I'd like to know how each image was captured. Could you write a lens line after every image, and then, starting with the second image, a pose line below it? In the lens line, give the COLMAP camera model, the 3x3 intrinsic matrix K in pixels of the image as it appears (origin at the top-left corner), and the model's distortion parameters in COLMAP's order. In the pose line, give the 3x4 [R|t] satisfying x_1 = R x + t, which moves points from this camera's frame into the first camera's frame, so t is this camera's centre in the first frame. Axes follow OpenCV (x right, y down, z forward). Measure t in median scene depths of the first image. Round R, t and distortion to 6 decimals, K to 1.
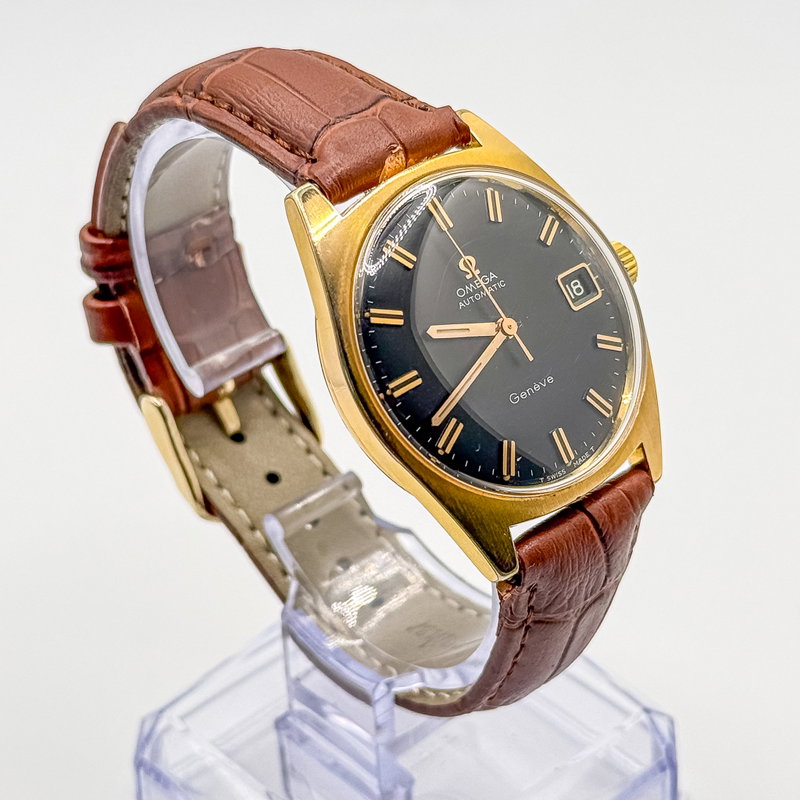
lens RADIAL K [[2633.5, 0, 399.6], [0, 2633.5, 398.6], [0, 0, 1]] dist [0.334087, 0.000000]
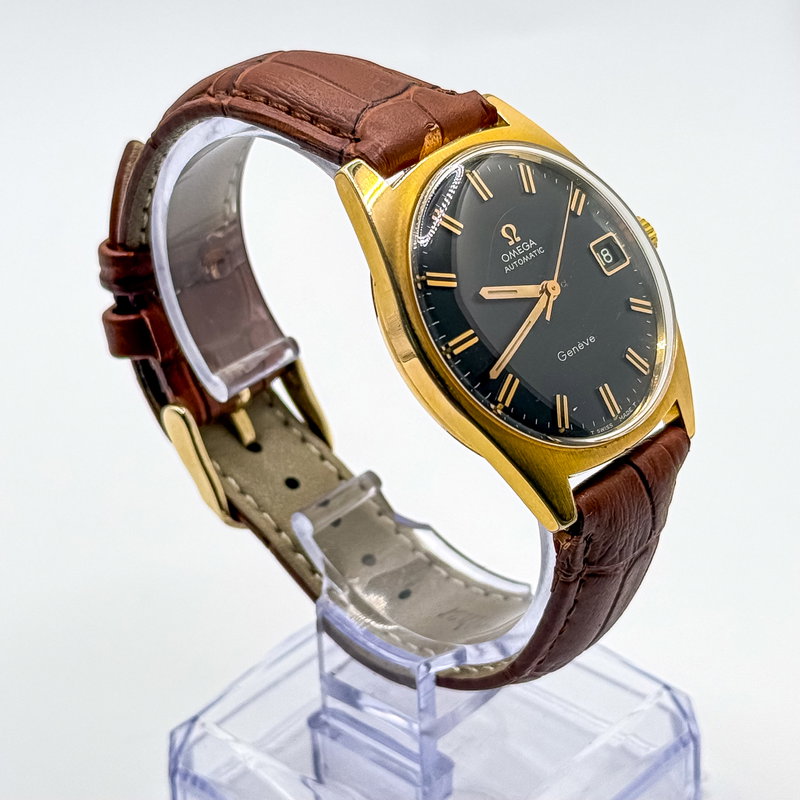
lens RADIAL K [[2633.5, 0, 400.3], [0, 2633.5, 401.8], [0, 0, 1]] dist [0.334087, 0.000000]
pose [[0.993077, -0.049037, 0.106743, -0.125338], [0.058603, 0.994359, -0.088411, 0.100731], [-0.101805, 0.094055, 0.990348, -0.026228]]
